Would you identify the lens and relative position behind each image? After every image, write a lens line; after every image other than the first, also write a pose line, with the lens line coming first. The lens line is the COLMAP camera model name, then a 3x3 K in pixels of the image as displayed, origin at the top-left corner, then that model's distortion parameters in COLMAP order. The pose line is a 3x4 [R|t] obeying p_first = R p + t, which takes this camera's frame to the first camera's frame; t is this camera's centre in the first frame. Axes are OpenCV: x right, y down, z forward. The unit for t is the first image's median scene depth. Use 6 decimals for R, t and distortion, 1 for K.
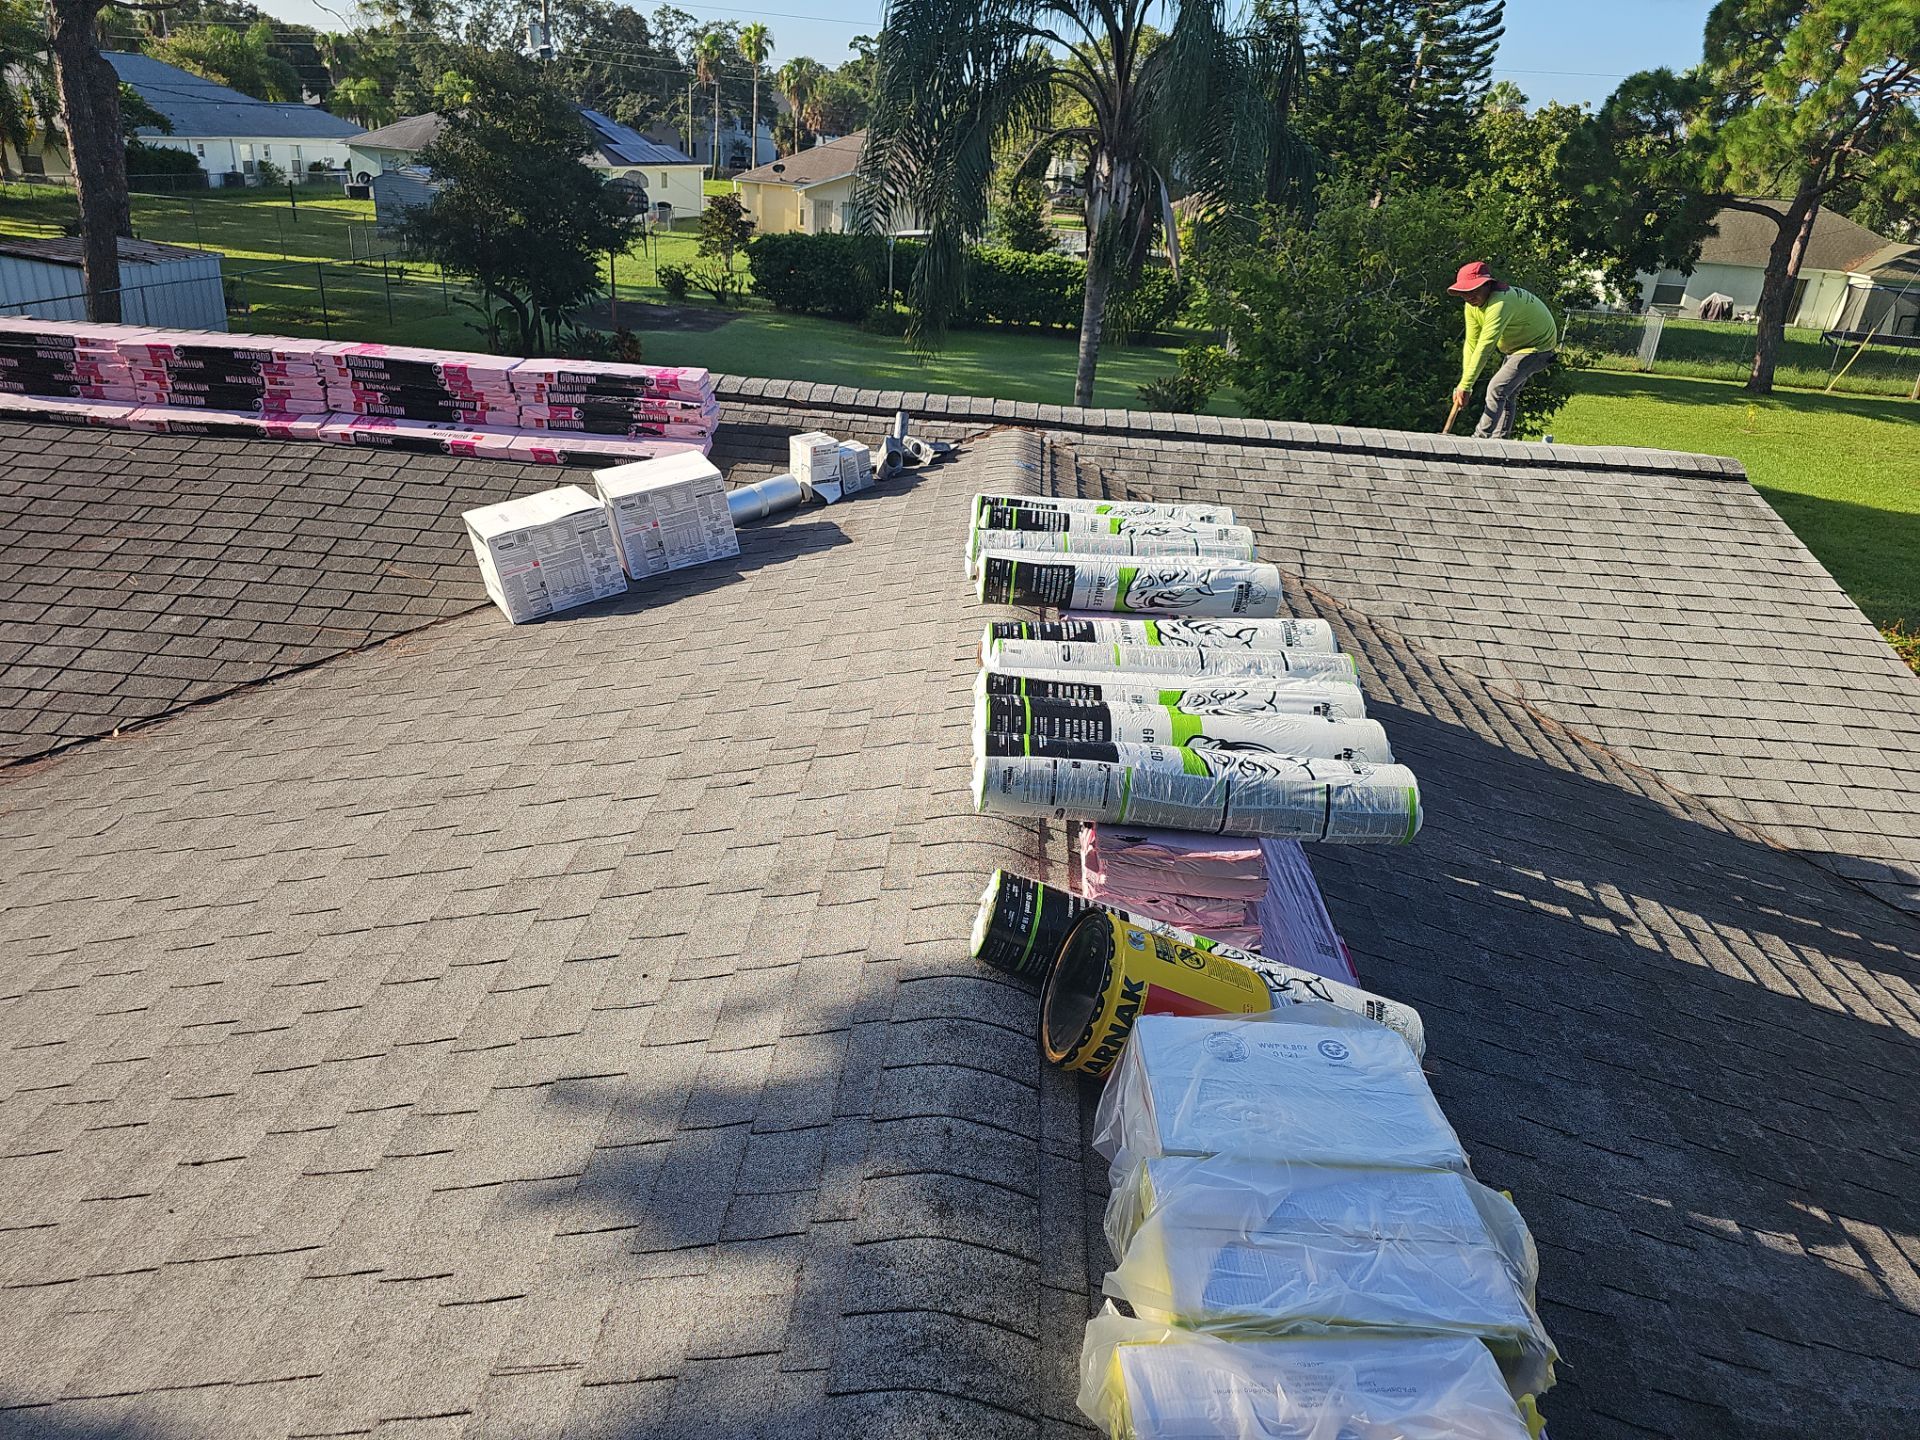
lens RADIAL K [[1253.3, 0, 955.4], [0, 1253.3, 707.3], [0, 0, 1]] dist [0.060838, -0.050766]
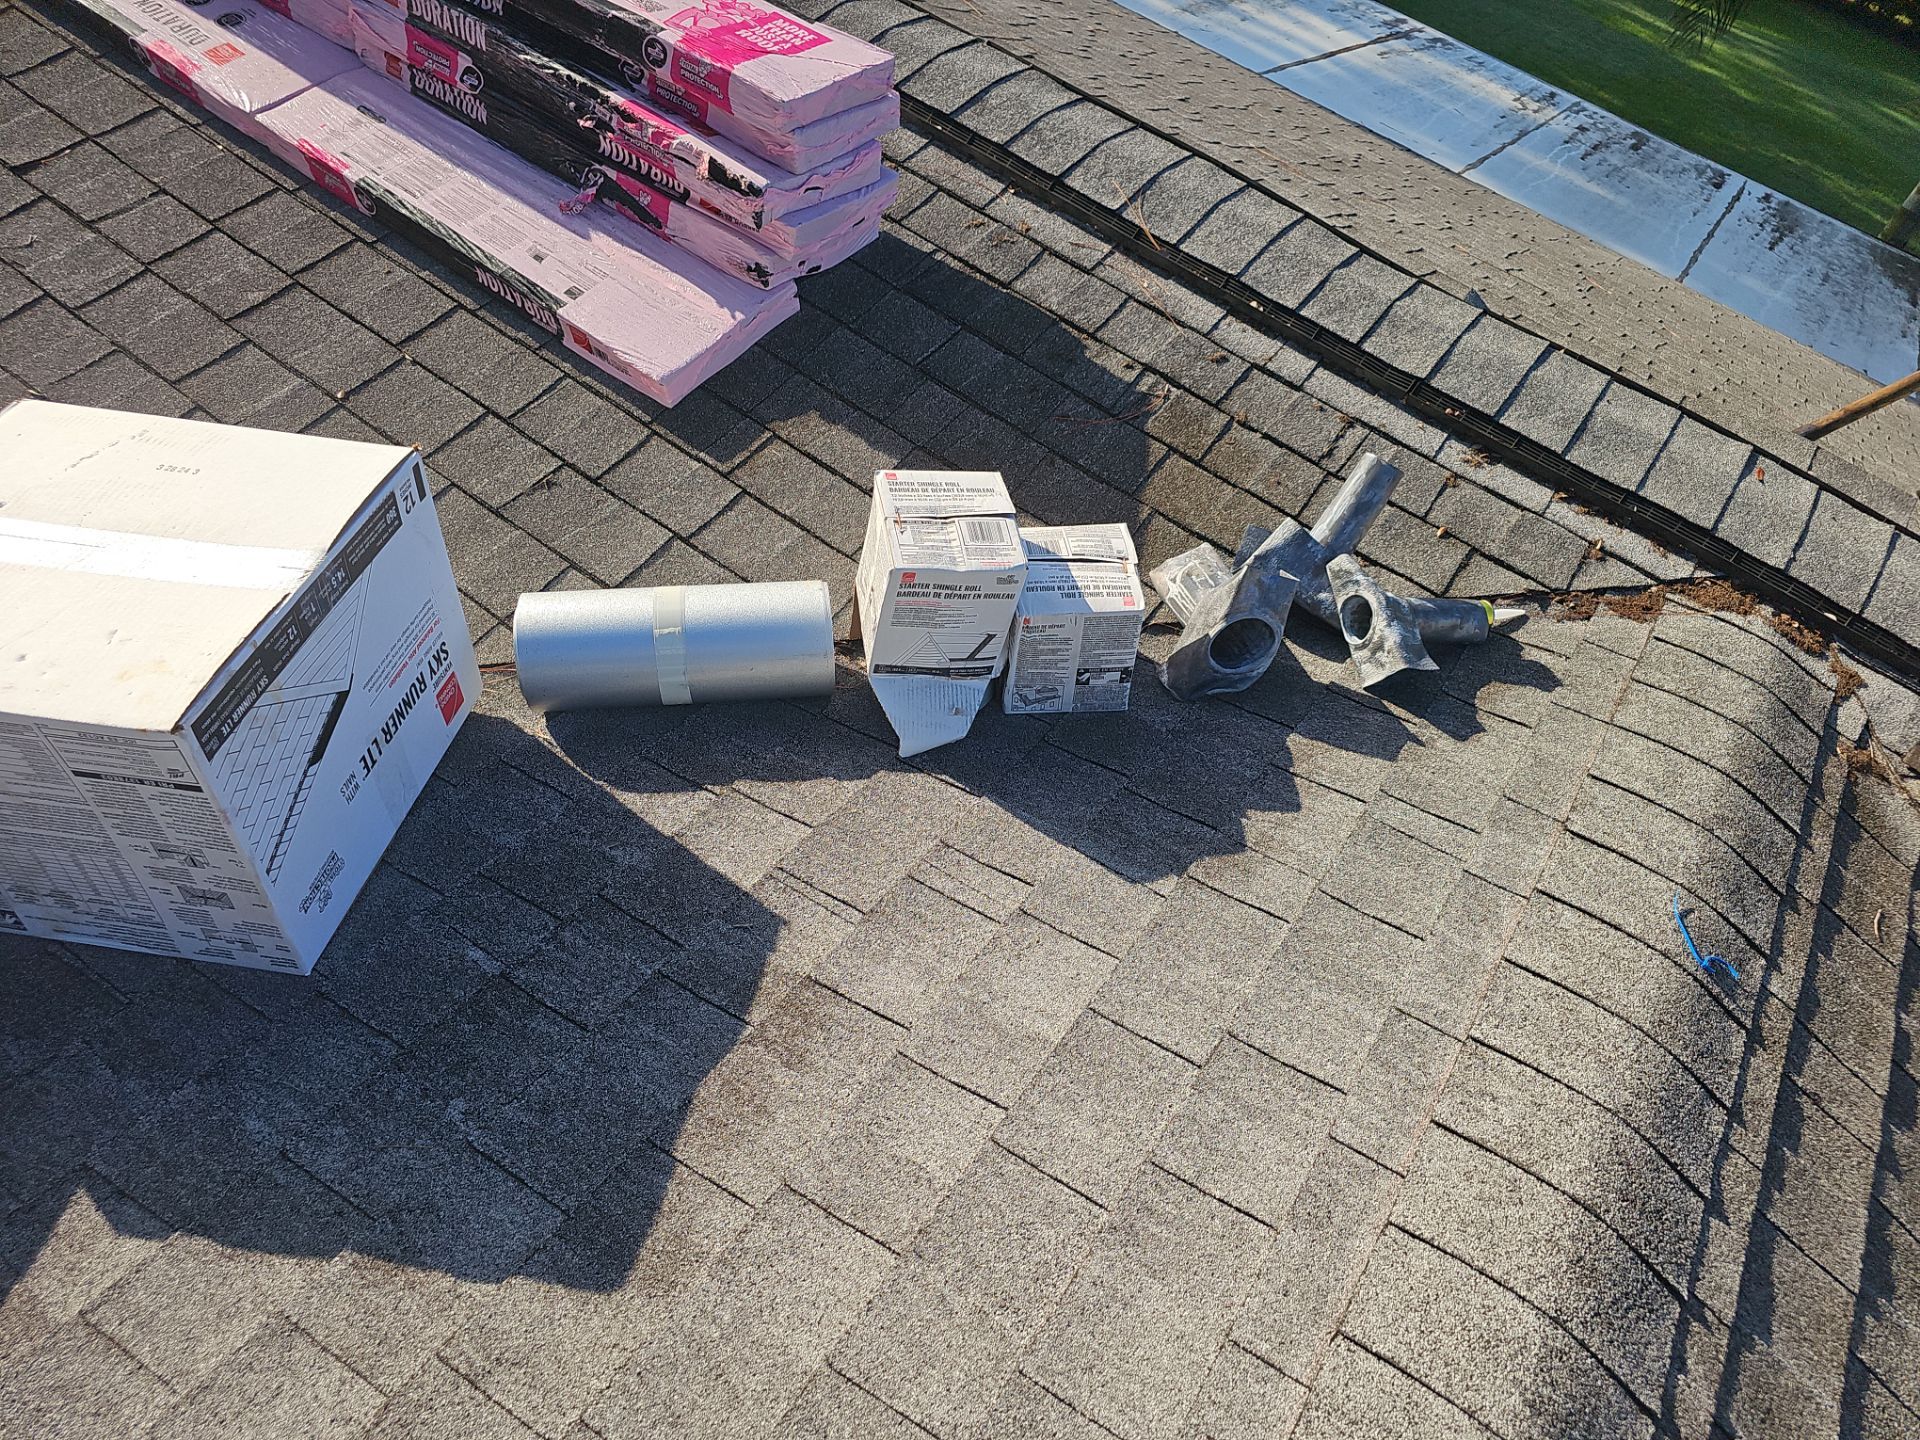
lens RADIAL K [[1253.3, 0, 959.8], [0, 1253.3, 718.0], [0, 0, 1]] dist [0.060838, -0.050766]
pose [[0.836414, 0.480417, -0.263841, -0.019747], [-0.374575, 0.852448, 0.364728, -0.259481], [0.400132, -0.206235, 0.892951, 0.716116]]
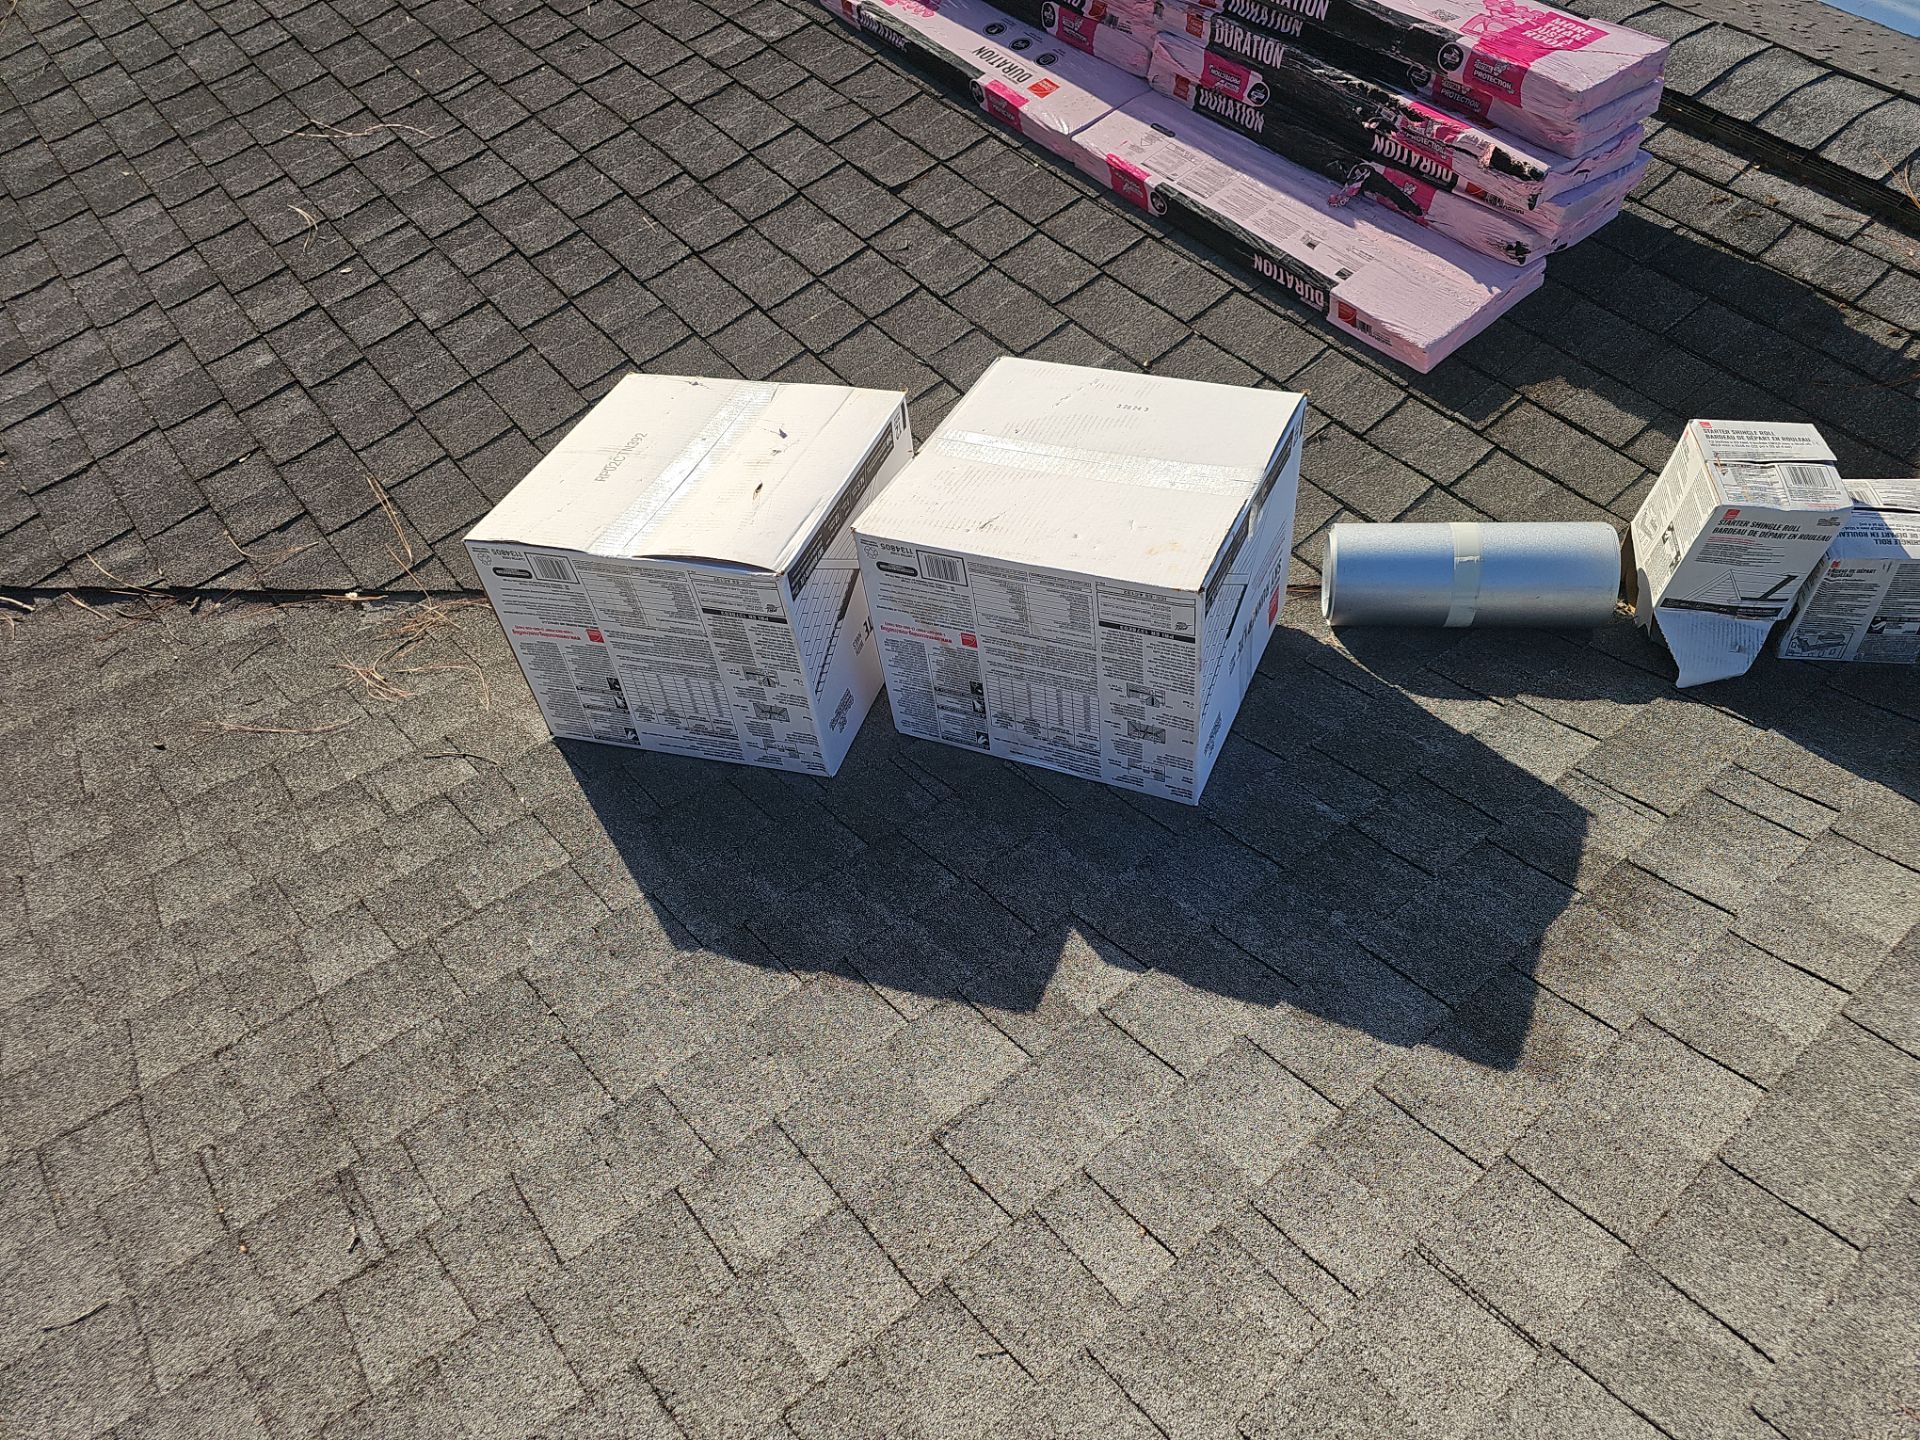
lens RADIAL K [[1253.3, 0, 1001.4], [0, 1253.3, 716.4], [0, 0, 1]] dist [0.060838, -0.050766]
pose [[0.673963, 0.545320, -0.498398, -0.052117], [-0.323369, 0.824332, 0.464661, -0.230316], [0.664234, -0.151998, 0.731908, 0.631983]]
